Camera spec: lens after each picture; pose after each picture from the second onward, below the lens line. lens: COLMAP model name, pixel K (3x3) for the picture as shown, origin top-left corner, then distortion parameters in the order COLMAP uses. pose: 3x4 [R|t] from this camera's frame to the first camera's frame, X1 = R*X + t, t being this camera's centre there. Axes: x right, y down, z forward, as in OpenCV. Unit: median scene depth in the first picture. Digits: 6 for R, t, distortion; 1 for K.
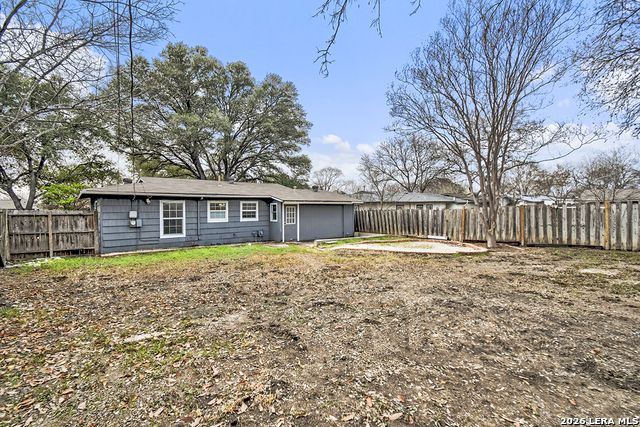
lens RADIAL K [[291.7, 0, 315.3], [0, 291.7, 226.5], [0, 0, 1]] dist [0.031090, -0.019532]
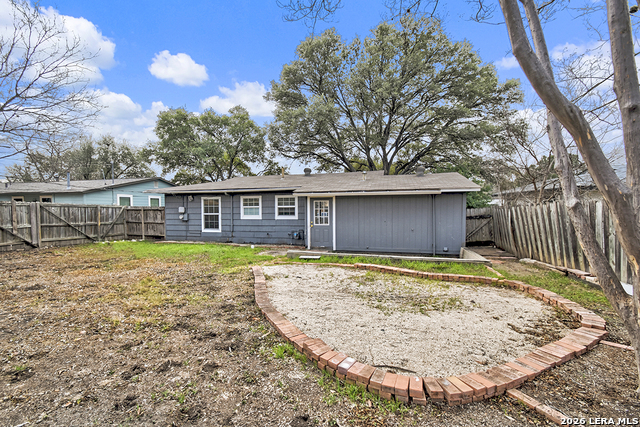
lens RADIAL K [[291.7, 0, 315.3], [0, 291.7, 226.5], [0, 0, 1]] dist [0.031090, -0.019532]
pose [[0.575595, 0.049208, -0.816253, 0.533670], [-0.047362, 0.998518, 0.026798, -0.025762], [0.816362, 0.023235, 0.577073, 0.636066]]
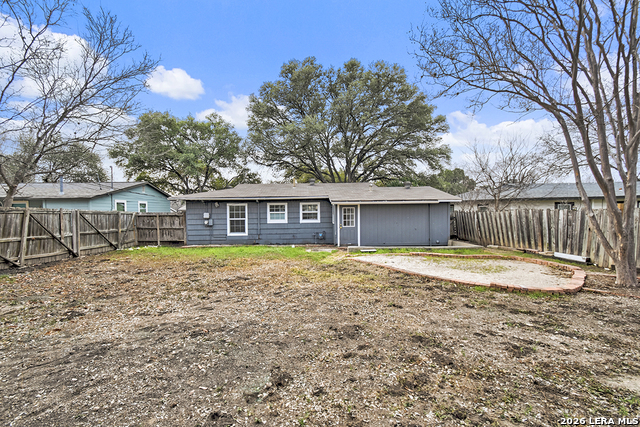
lens RADIAL K [[291.7, 0, 315.3], [0, 291.7, 226.5], [0, 0, 1]] dist [0.031090, -0.019532]
pose [[0.796694, 0.029223, -0.603675, 0.414115], [-0.029461, 0.999521, 0.009504, -0.016501], [0.603664, 0.010213, 0.797173, 0.242531]]
